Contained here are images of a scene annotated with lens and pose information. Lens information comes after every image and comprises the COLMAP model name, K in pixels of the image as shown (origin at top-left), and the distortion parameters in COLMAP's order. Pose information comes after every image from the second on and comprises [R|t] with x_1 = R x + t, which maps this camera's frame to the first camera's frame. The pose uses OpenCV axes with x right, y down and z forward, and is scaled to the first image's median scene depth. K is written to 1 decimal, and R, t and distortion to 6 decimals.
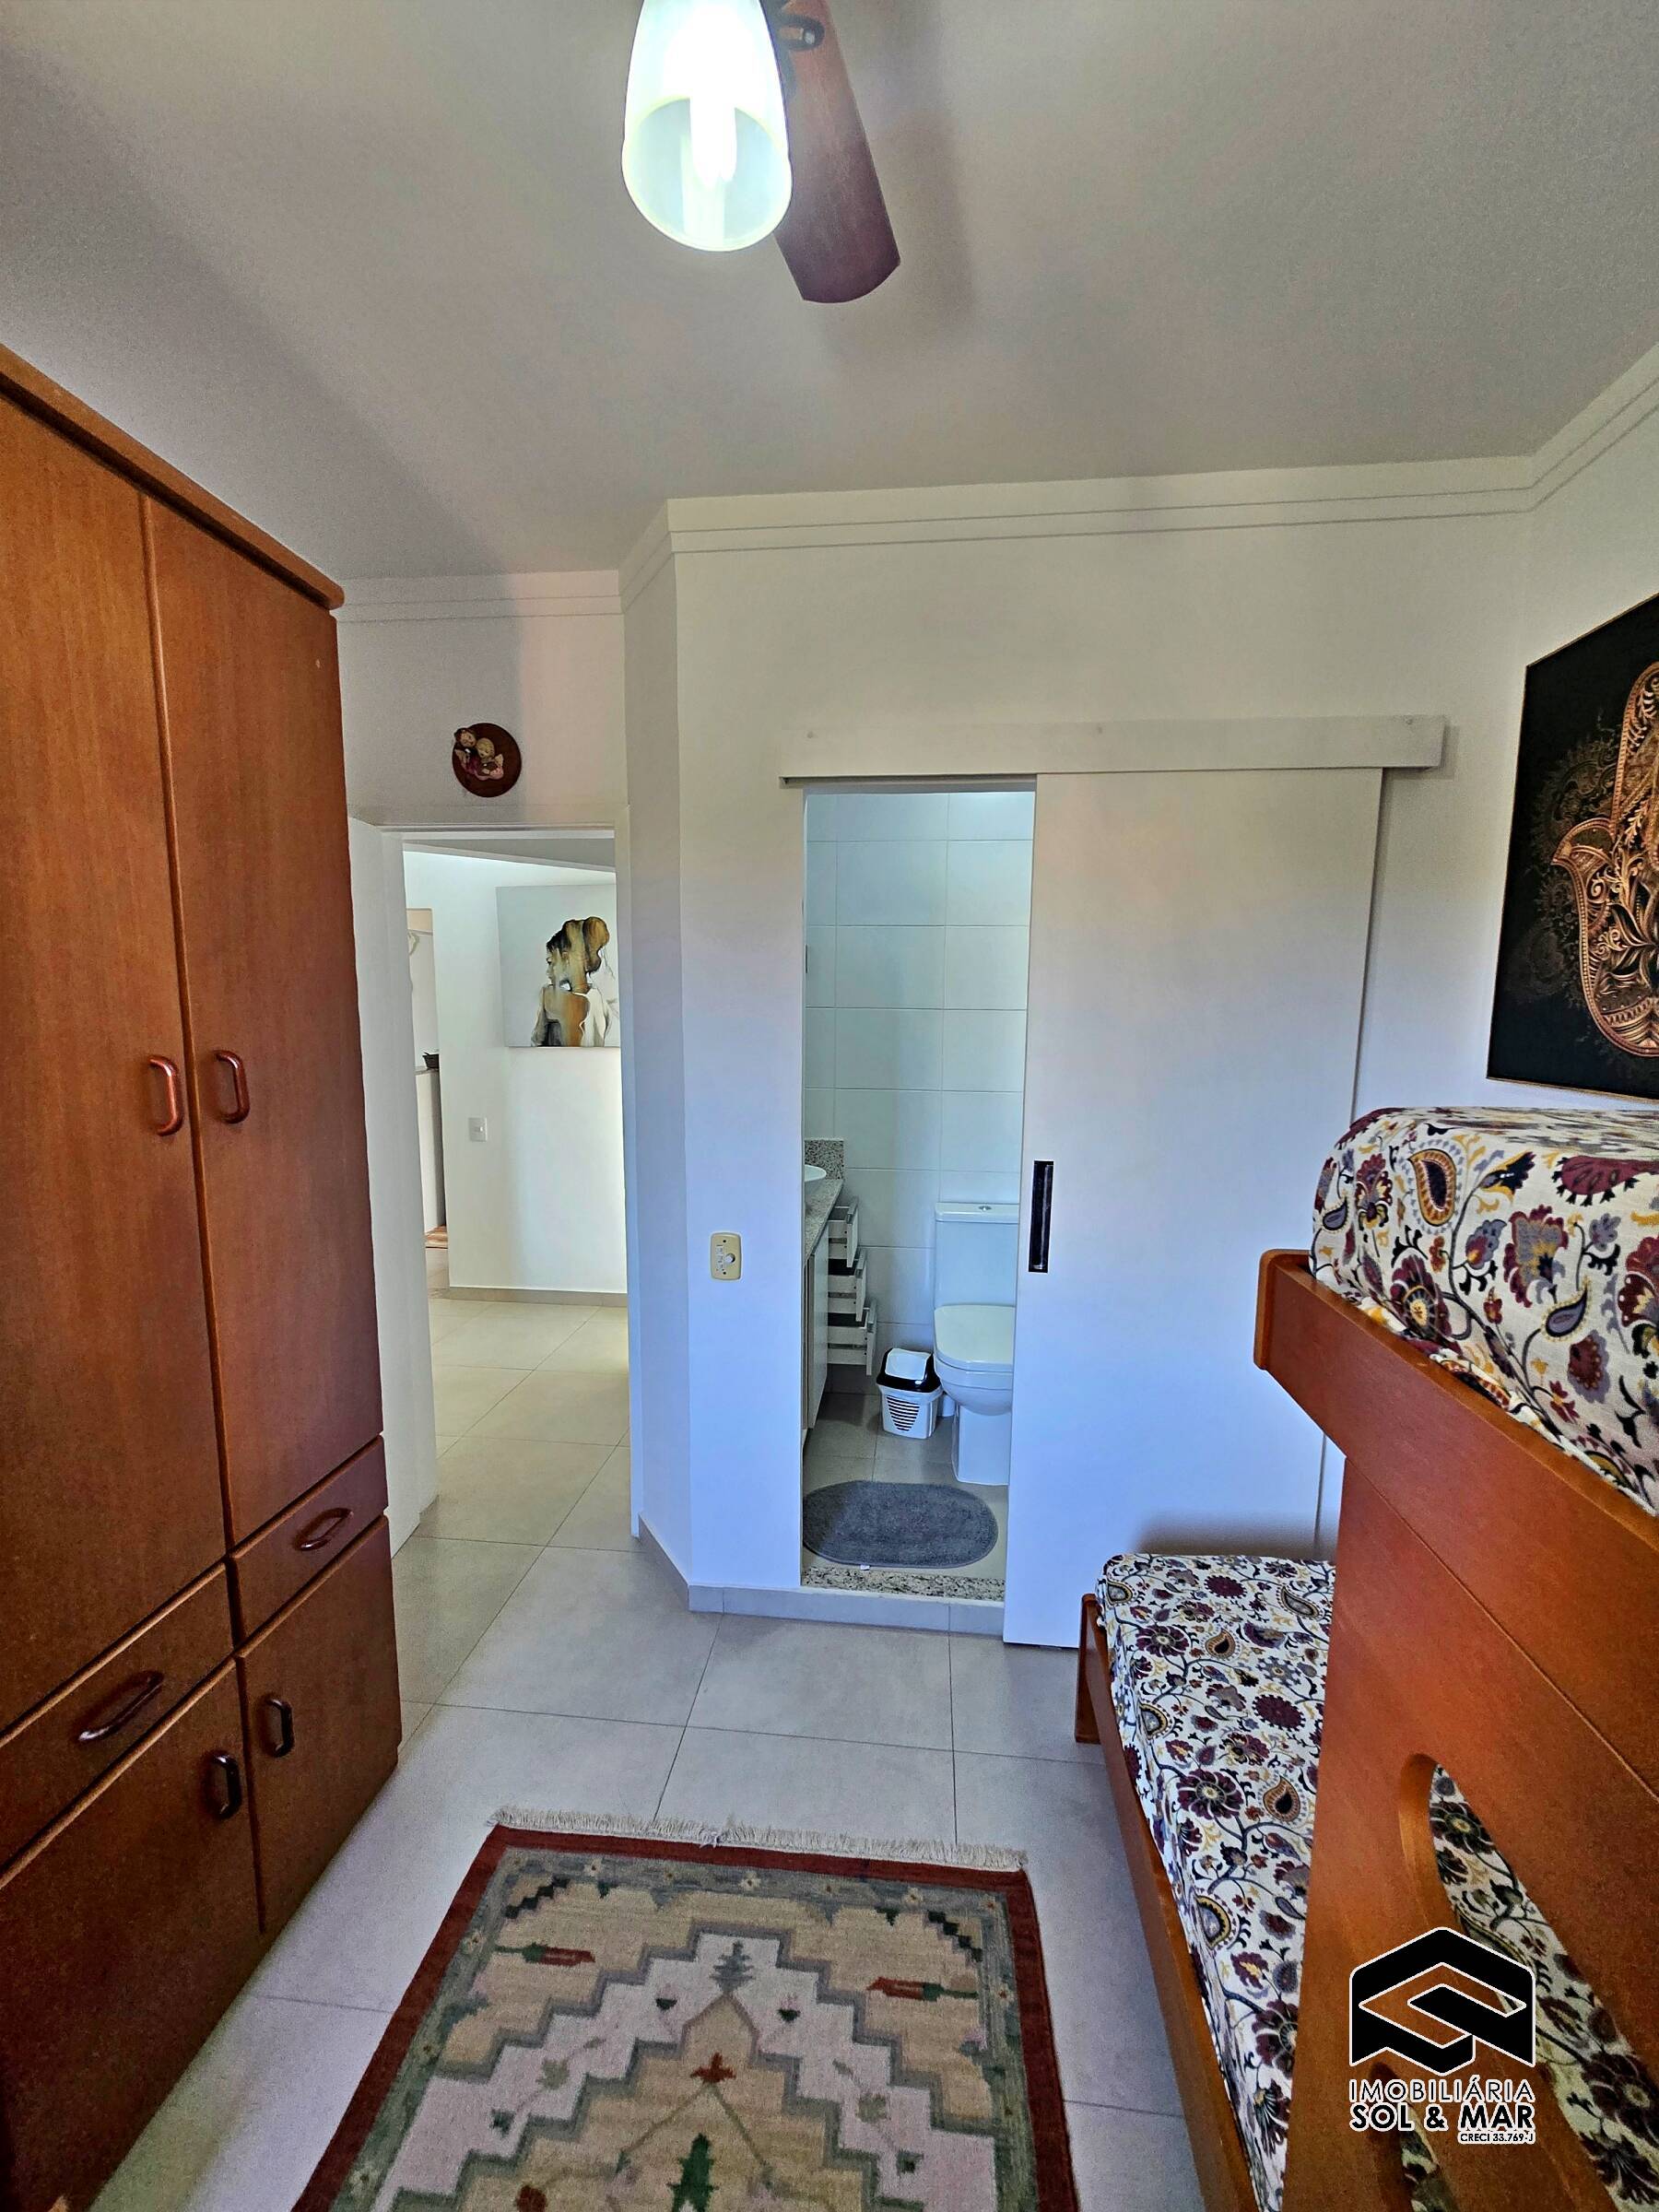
lens RADIAL K [[867.2, 0, 834.3], [0, 867.2, 1113.2], [0, 0, 1]] dist [0.005545, -0.000311]
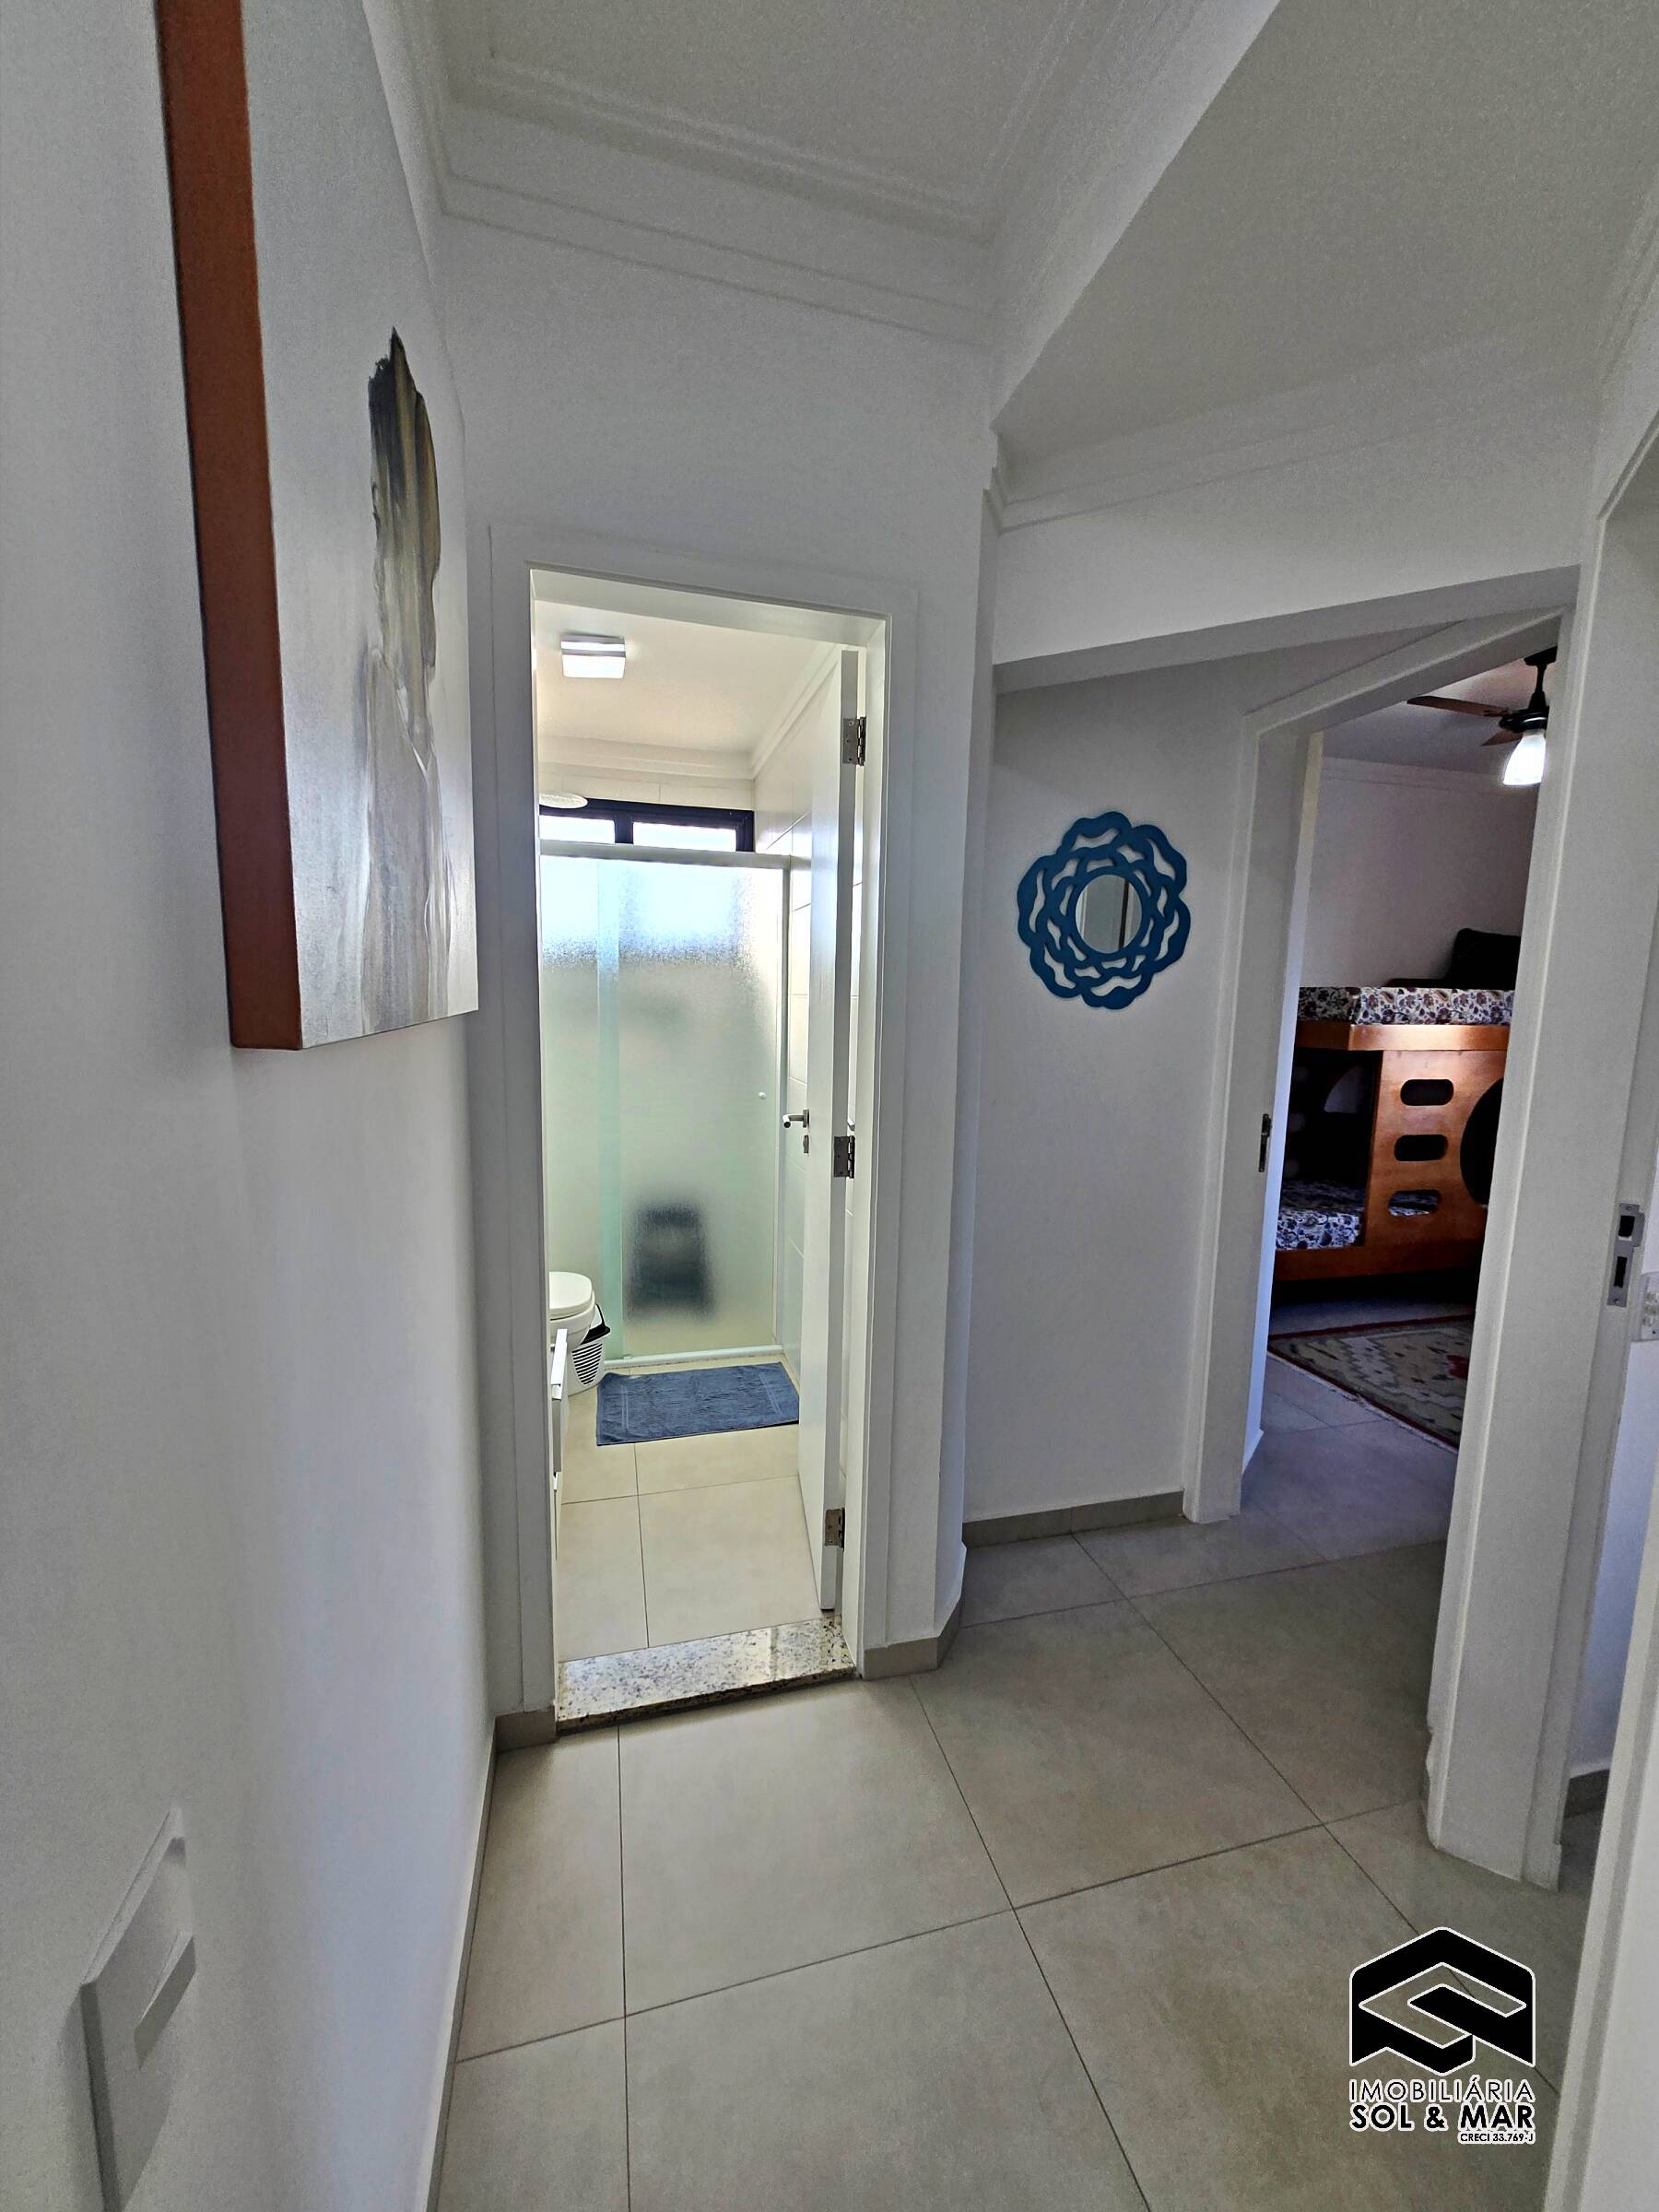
lens RADIAL K [[867.2, 0, 834.3], [0, 867.2, 1113.2], [0, 0, 1]] dist [0.005545, -0.000311]
pose [[-0.358711, -0.133002, 0.923925, -1.574971], [0.094015, 0.979616, 0.177520, -0.242685], [-0.928702, 0.150541, -0.338895, 2.967631]]
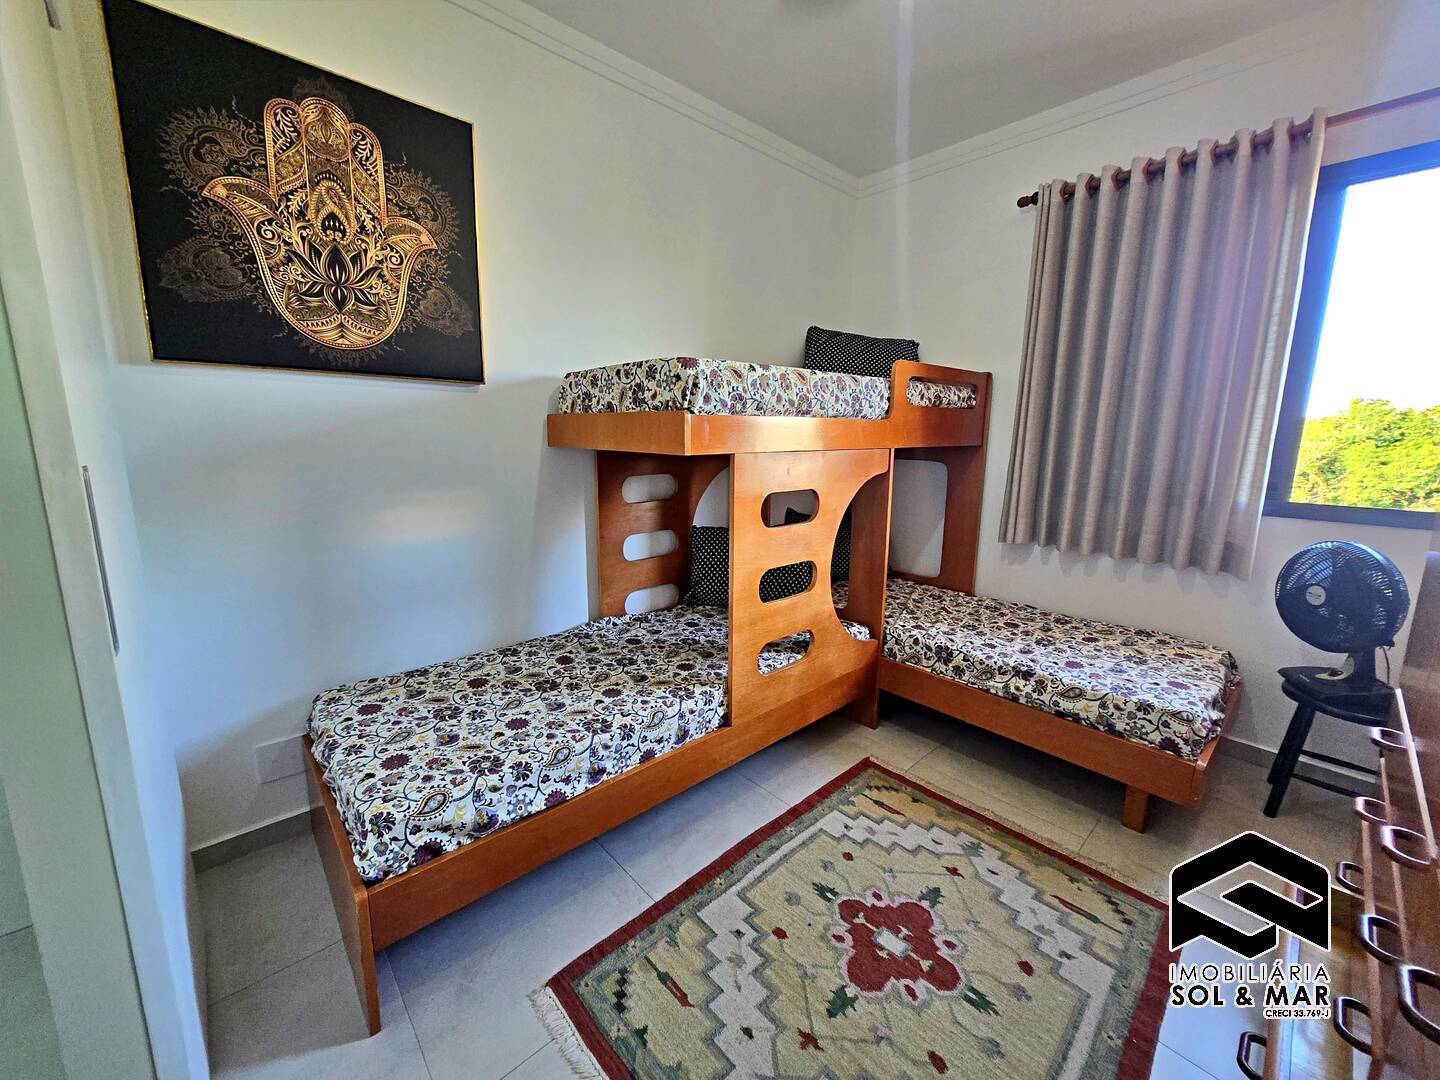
lens RADIAL K [[564.6, 0, 727.7], [0, 564.6, 530.7], [0, 0, 1]] dist [0.005545, -0.000311]
pose [[-0.755134, -0.129040, 0.642745, -0.471734], [0.065259, 0.960770, 0.269558, 0.032223], [-0.652314, 0.245498, -0.717090, 1.385326]]
